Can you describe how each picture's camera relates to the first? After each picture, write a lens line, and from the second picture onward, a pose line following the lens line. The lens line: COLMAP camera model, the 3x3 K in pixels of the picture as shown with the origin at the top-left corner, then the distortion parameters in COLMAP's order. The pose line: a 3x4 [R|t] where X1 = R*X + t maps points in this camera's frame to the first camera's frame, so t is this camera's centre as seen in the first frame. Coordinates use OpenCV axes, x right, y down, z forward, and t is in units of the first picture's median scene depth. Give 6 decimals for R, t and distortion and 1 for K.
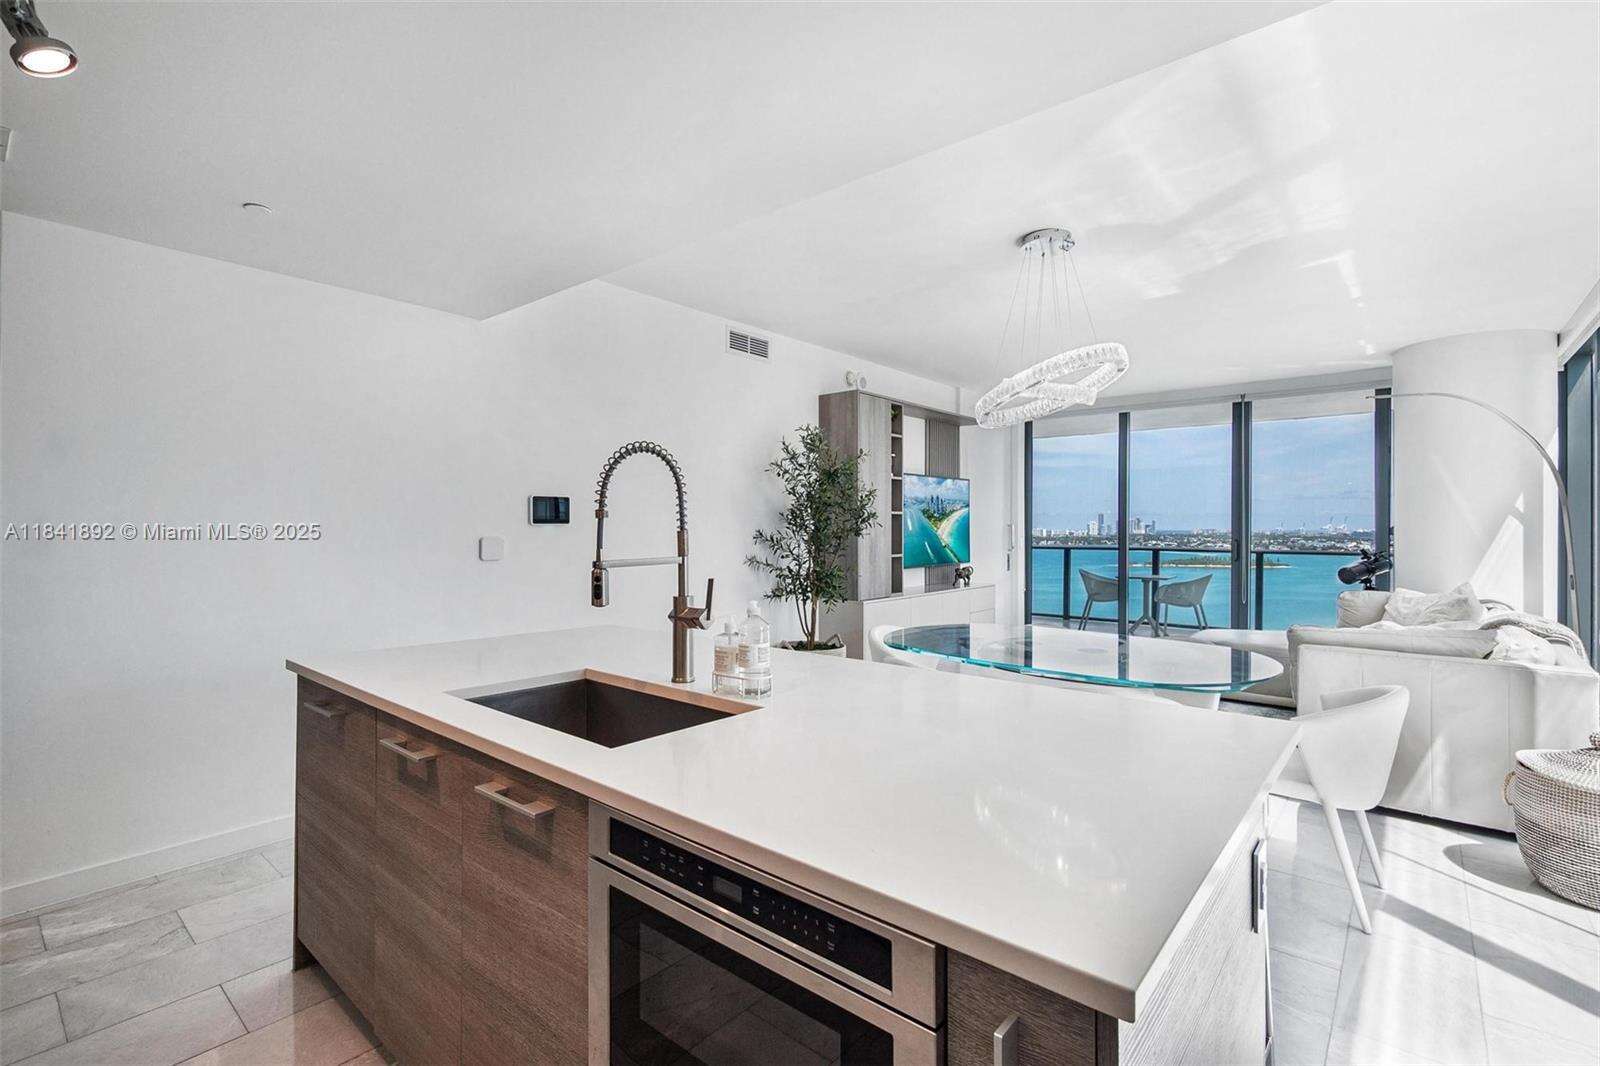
lens RADIAL K [[744.9, 0, 792.1], [0, 744.9, 528.8], [0, 0, 1]] dist [0.000986, 0.000858]
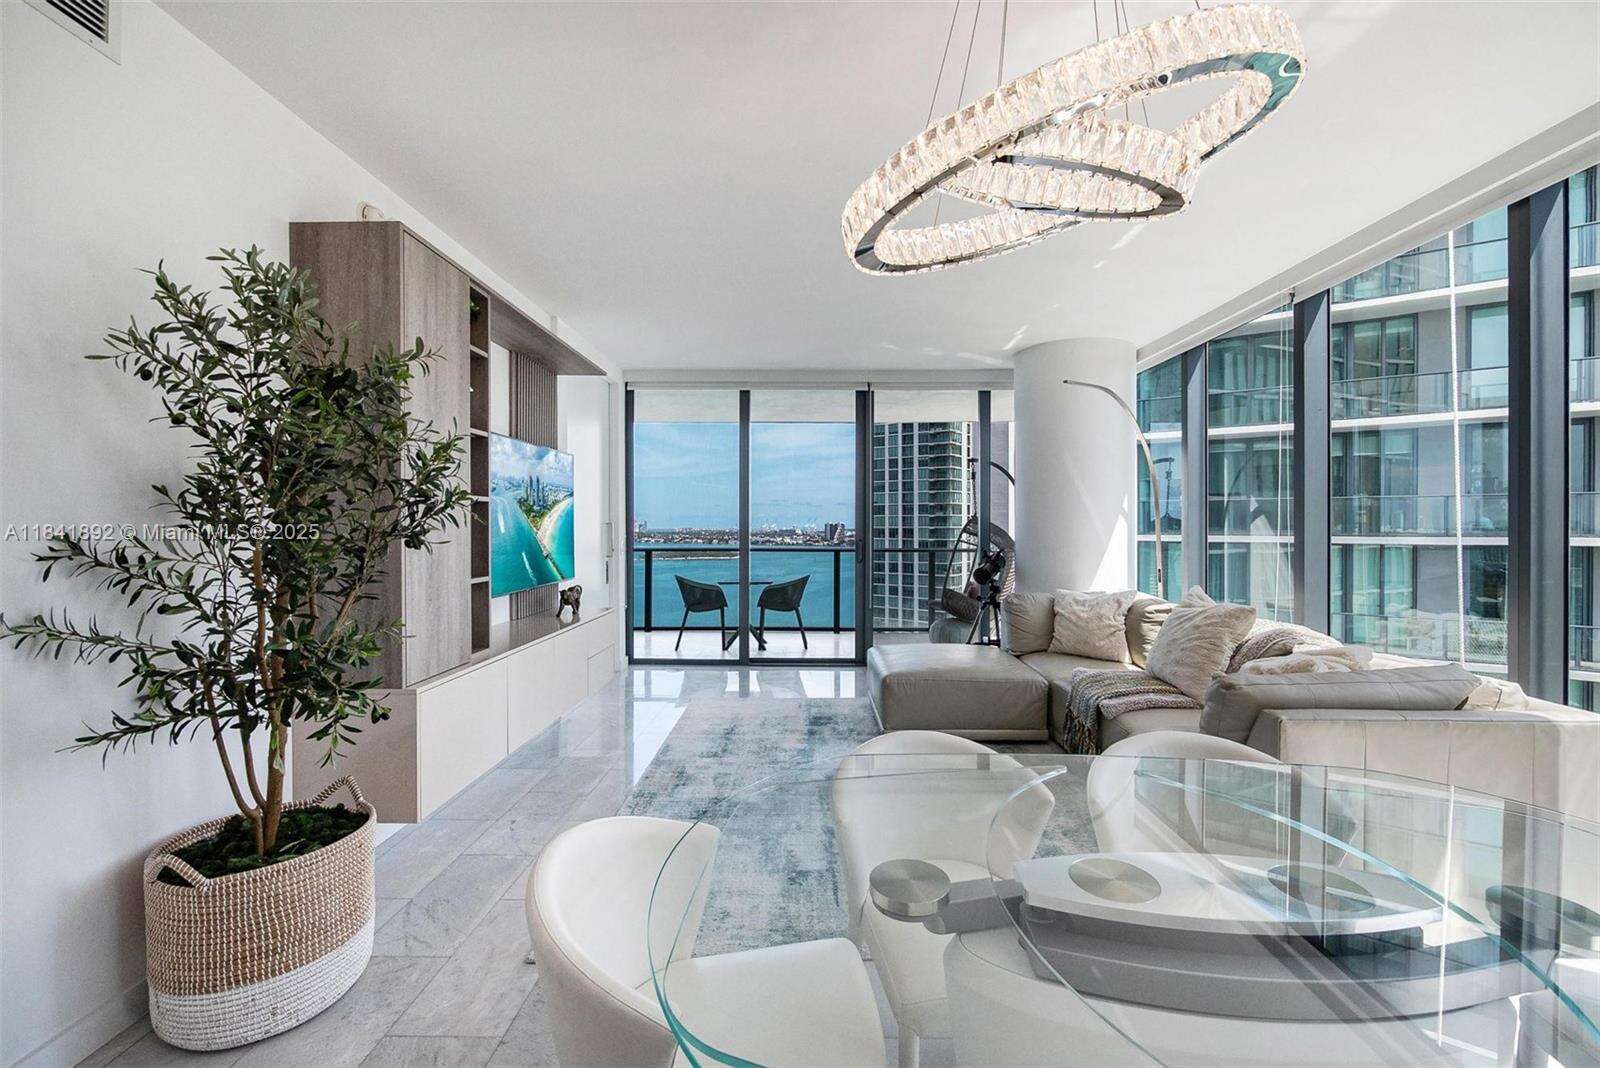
lens RADIAL K [[654.2, 0, 805.5], [0, 654.2, 531.2], [0, 0, 1]] dist [-0.008584, 0.002090]
pose [[0.759888, -0.005075, 0.650034, 0.016661], [0.002054, 0.999983, 0.005405, -0.000791], [-0.650051, -0.002772, 0.759886, 0.509873]]
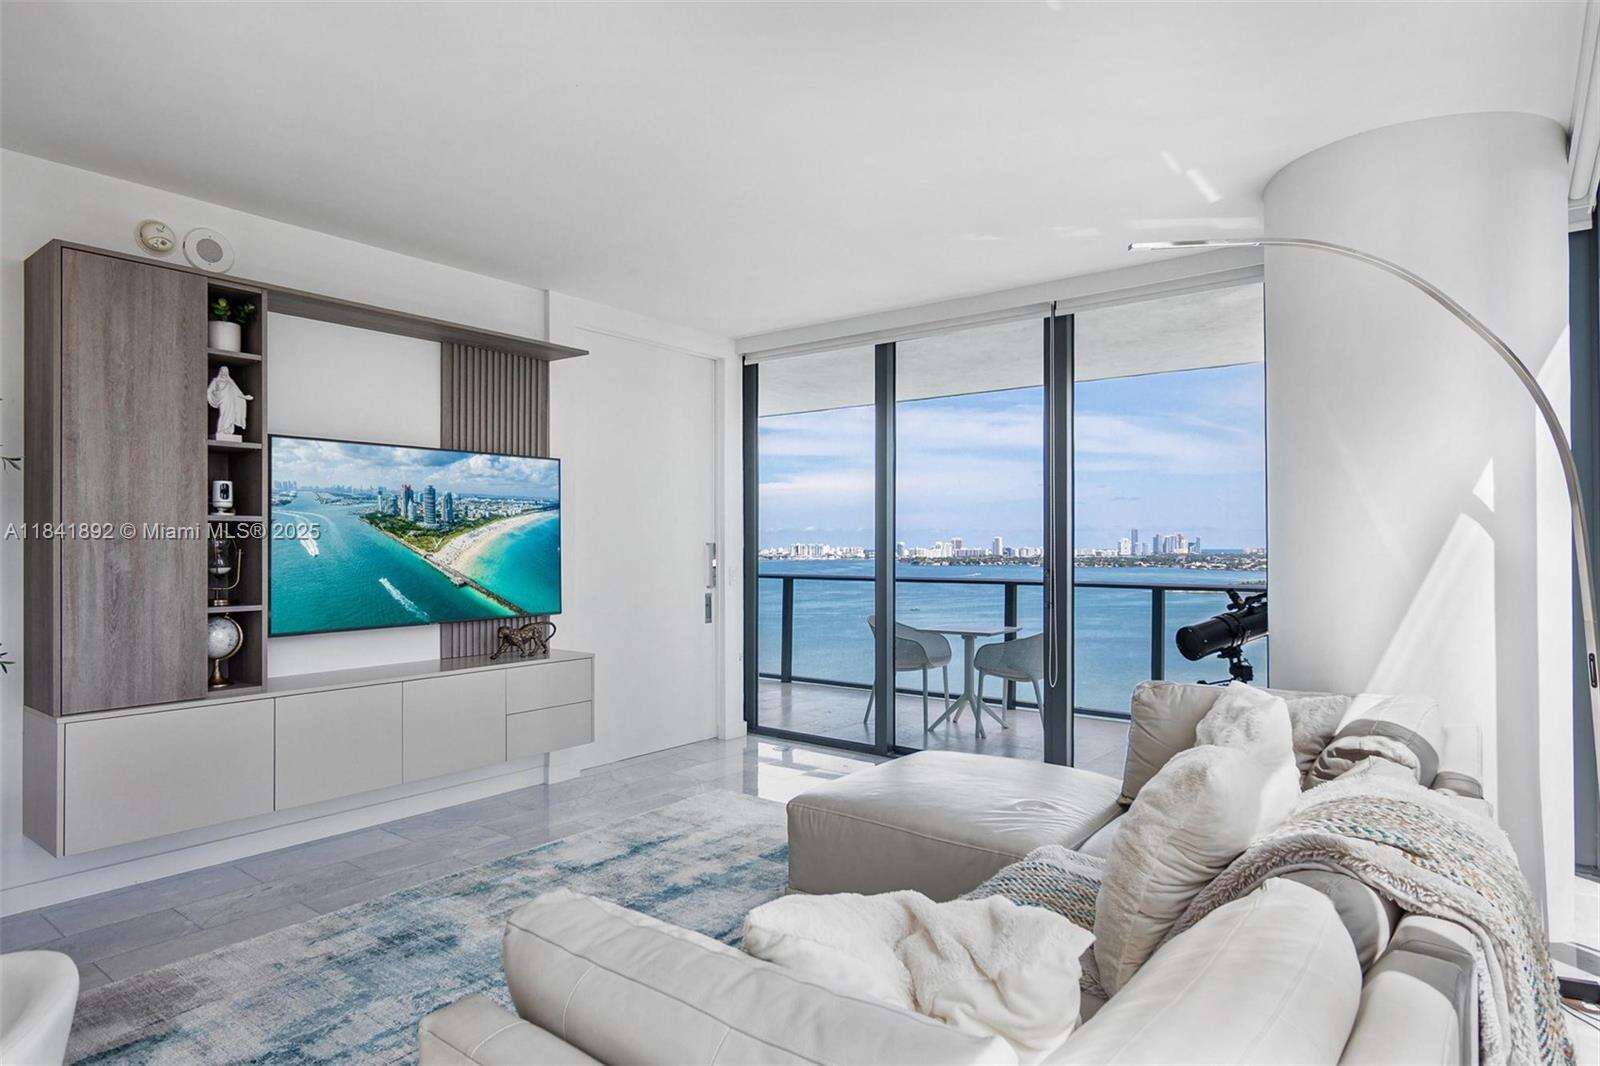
lens RADIAL K [[913.1, 0, 811.6], [0, 913.1, 538.0], [0, 0, 1]] dist [0.044763, -0.002285]
pose [[0.998914, -0.000546, 0.046585, 0.480519], [0.001040, 0.999944, -0.010571, -0.002705], [-0.046577, 0.010608, 0.998858, 0.401124]]
